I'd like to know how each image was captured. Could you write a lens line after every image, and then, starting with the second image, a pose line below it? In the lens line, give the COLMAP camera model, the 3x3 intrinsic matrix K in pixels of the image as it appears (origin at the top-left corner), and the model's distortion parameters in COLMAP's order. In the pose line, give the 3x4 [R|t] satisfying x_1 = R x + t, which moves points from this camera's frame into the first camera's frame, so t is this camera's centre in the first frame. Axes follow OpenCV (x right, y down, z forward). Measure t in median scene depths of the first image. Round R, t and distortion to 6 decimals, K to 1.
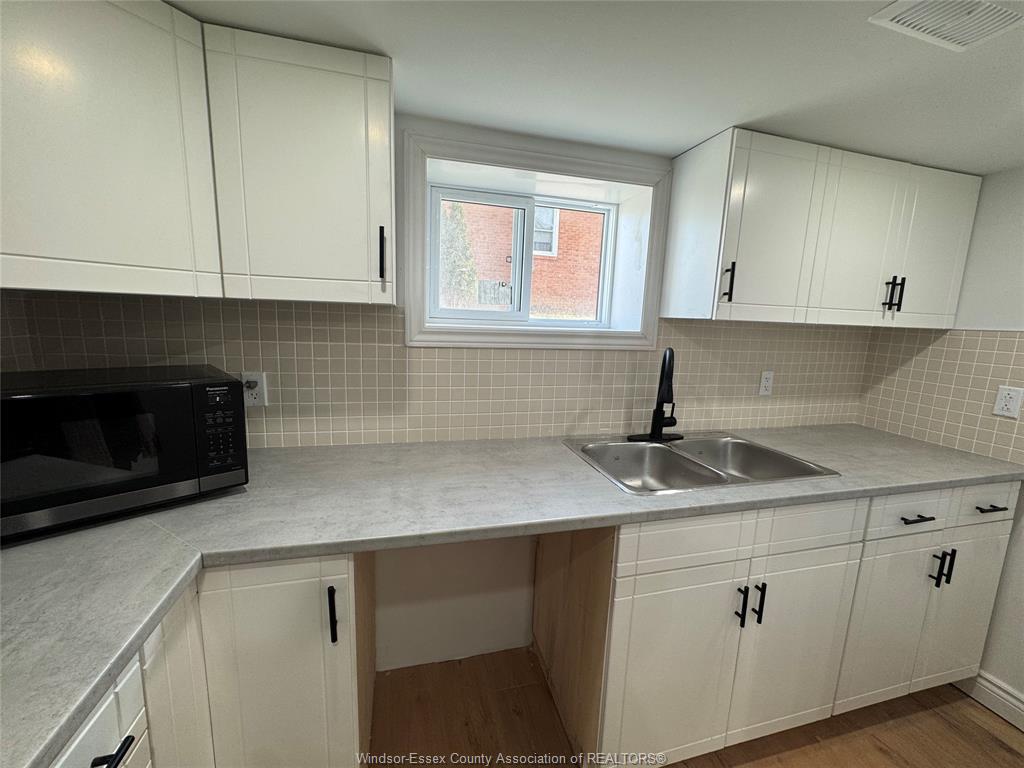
lens RADIAL K [[407.6, 0, 512.0], [0, 407.6, 384.0], [0, 0, 1]] dist [-0.001199, -0.000338]
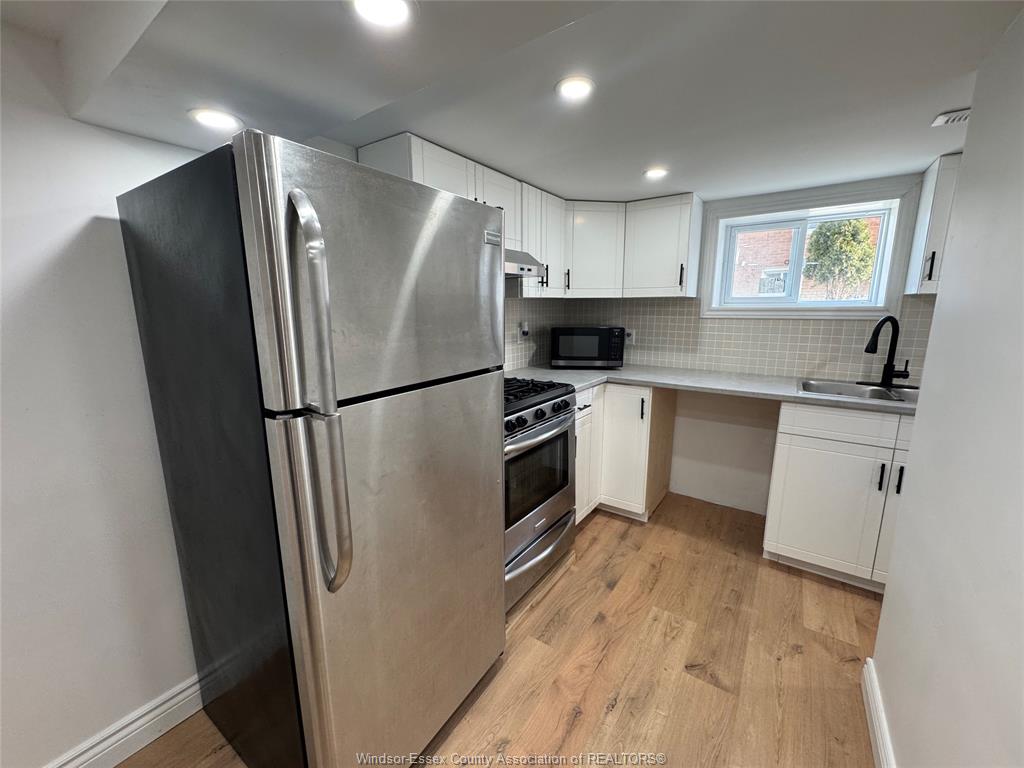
lens RADIAL K [[407.6, 0, 512.0], [0, 407.6, 384.0], [0, 0, 1]] dist [-0.001199, -0.000338]
pose [[0.638850, 0.105292, -0.762092, 0.707460], [-0.097947, 0.993661, 0.055179, 0.209241], [0.763071, 0.039394, 0.645113, -0.959338]]
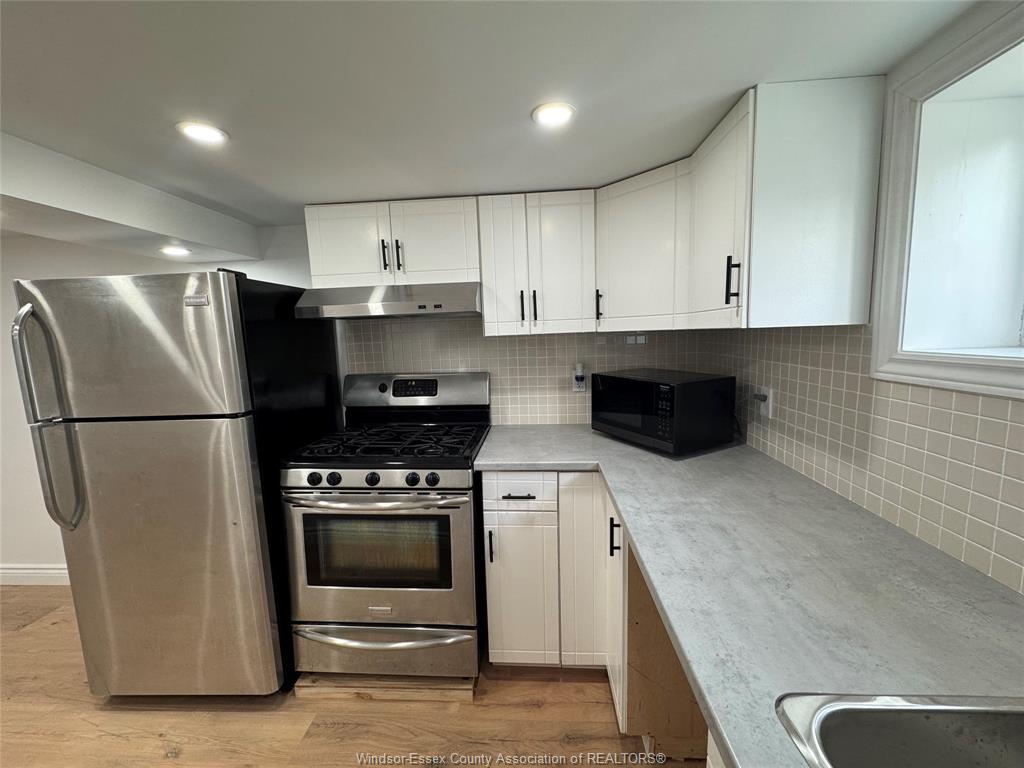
lens RADIAL K [[407.6, 0, 512.0], [0, 407.6, 384.0], [0, 0, 1]] dist [-0.001199, -0.000338]
pose [[-0.320488, 0.092875, -0.942689, 0.677168], [-0.136671, 0.980235, 0.143038, -0.103054], [0.937341, 0.174680, -0.301460, 0.640840]]
